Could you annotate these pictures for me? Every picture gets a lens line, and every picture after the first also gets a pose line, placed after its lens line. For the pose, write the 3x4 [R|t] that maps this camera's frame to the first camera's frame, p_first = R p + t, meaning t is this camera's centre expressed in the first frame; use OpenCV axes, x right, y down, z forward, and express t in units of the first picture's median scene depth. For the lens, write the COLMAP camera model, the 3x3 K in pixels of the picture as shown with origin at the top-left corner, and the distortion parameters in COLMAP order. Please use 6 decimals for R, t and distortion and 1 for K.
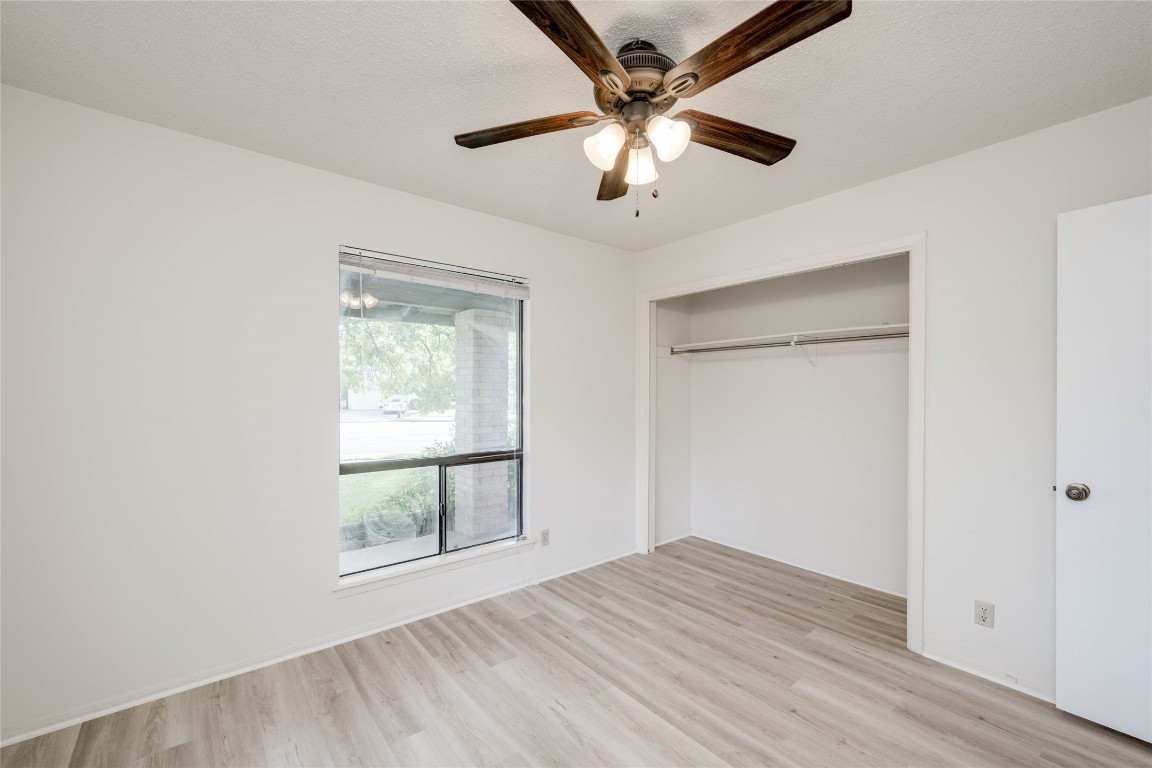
lens RADIAL K [[473.6, 0, 573.5], [0, 473.6, 390.6], [0, 0, 1]] dist [0.000084, 0.000156]
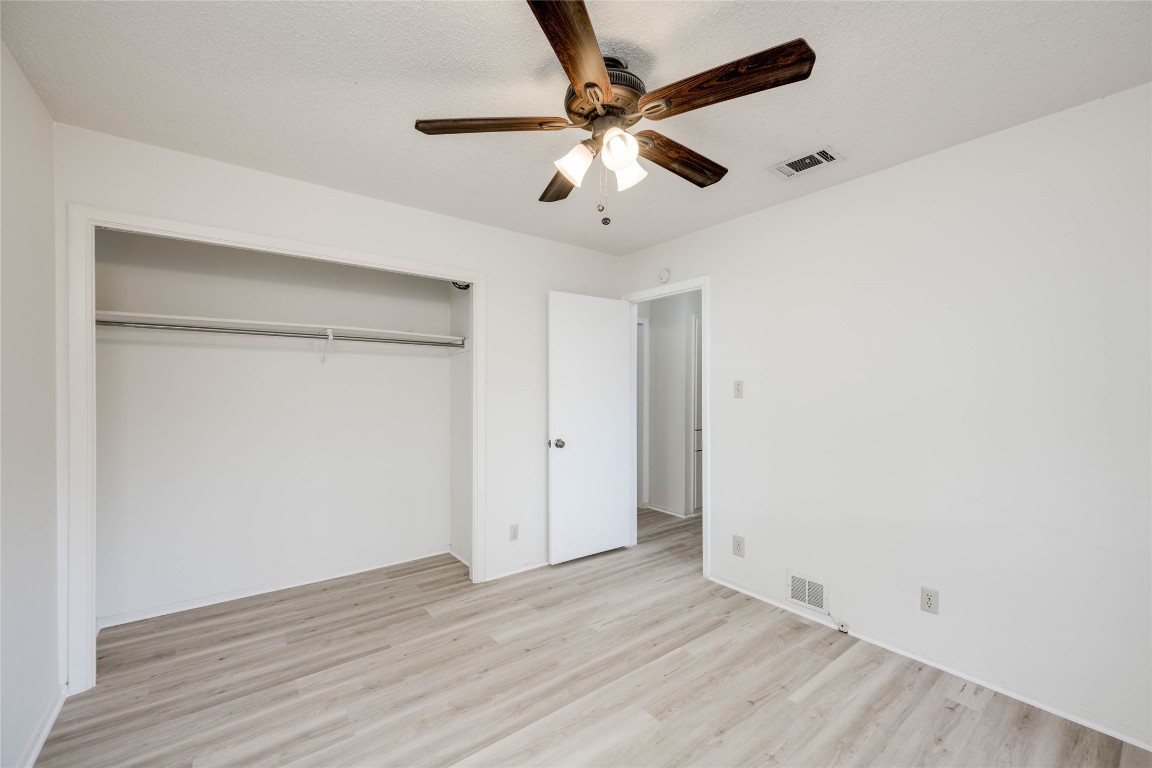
lens RADIAL K [[473.6, 0, 574.9], [0, 473.6, 390.7], [0, 0, 1]] dist [0.000084, 0.000156]
pose [[0.016371, -0.002445, 0.999863, -0.561146], [-0.001660, 0.999996, 0.002473, 0.001393], [-0.999865, -0.001701, 0.016367, 0.637772]]
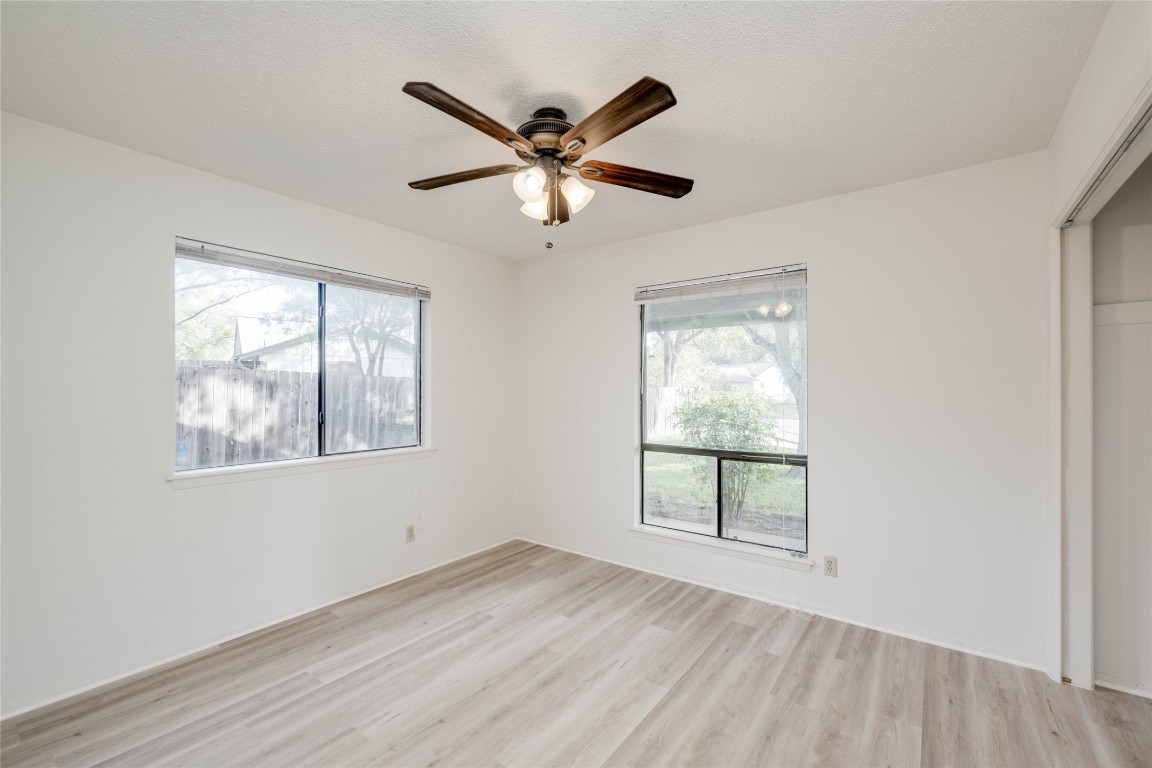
lens RADIAL K [[473.6, 0, 581.3], [0, 473.6, 384.5], [0, 0, 1]] dist [0.000084, 0.000156]
pose [[0.255992, -0.015880, -0.966548, 0.811538], [0.002016, 0.999872, -0.015894, 0.005039], [0.966677, 0.002120, 0.255991, 0.464138]]
